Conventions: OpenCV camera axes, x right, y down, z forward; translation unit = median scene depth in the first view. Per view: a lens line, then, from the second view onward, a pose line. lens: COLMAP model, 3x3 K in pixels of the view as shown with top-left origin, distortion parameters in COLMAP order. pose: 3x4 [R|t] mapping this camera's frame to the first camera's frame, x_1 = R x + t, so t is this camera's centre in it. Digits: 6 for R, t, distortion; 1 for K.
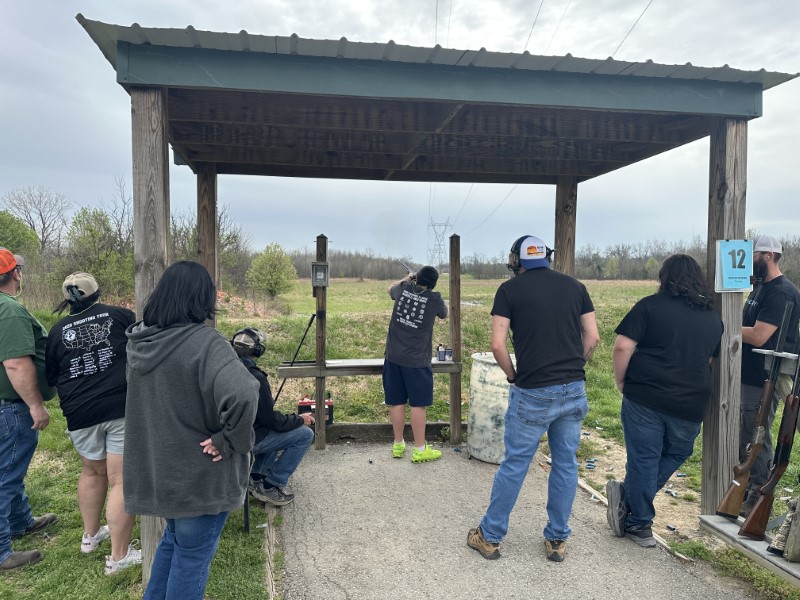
lens RADIAL K [[559.6, 0, 396.9], [0, 559.6, 303.8], [0, 0, 1]] dist [0.074487, -0.095842]
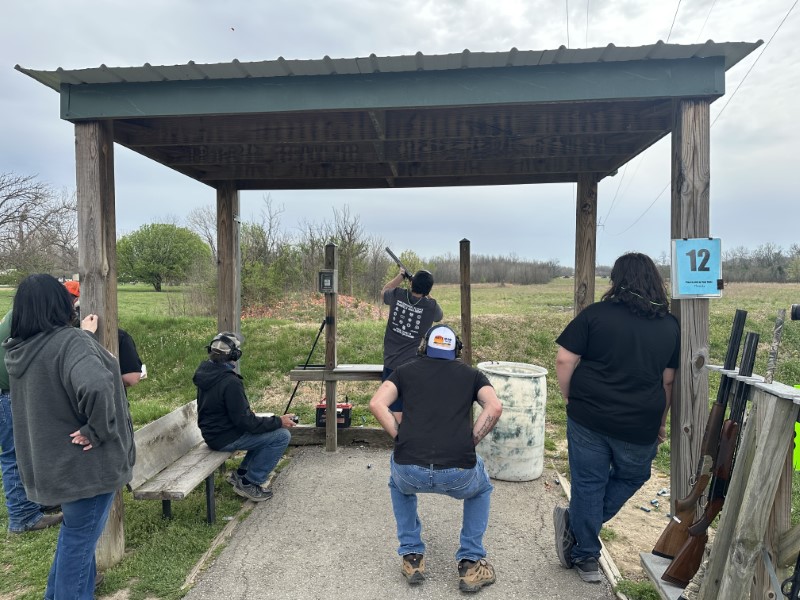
lens RADIAL K [[559.0, 0, 400.0], [0, 559.0, 300.0], [0, 0, 1]] dist [0.092436, -0.131122]
pose [[0.967802, -0.001340, -0.251707, 0.318650], [-0.002730, 0.999871, -0.015816, -0.002999], [0.251696, 0.015994, 0.967674, 0.039155]]
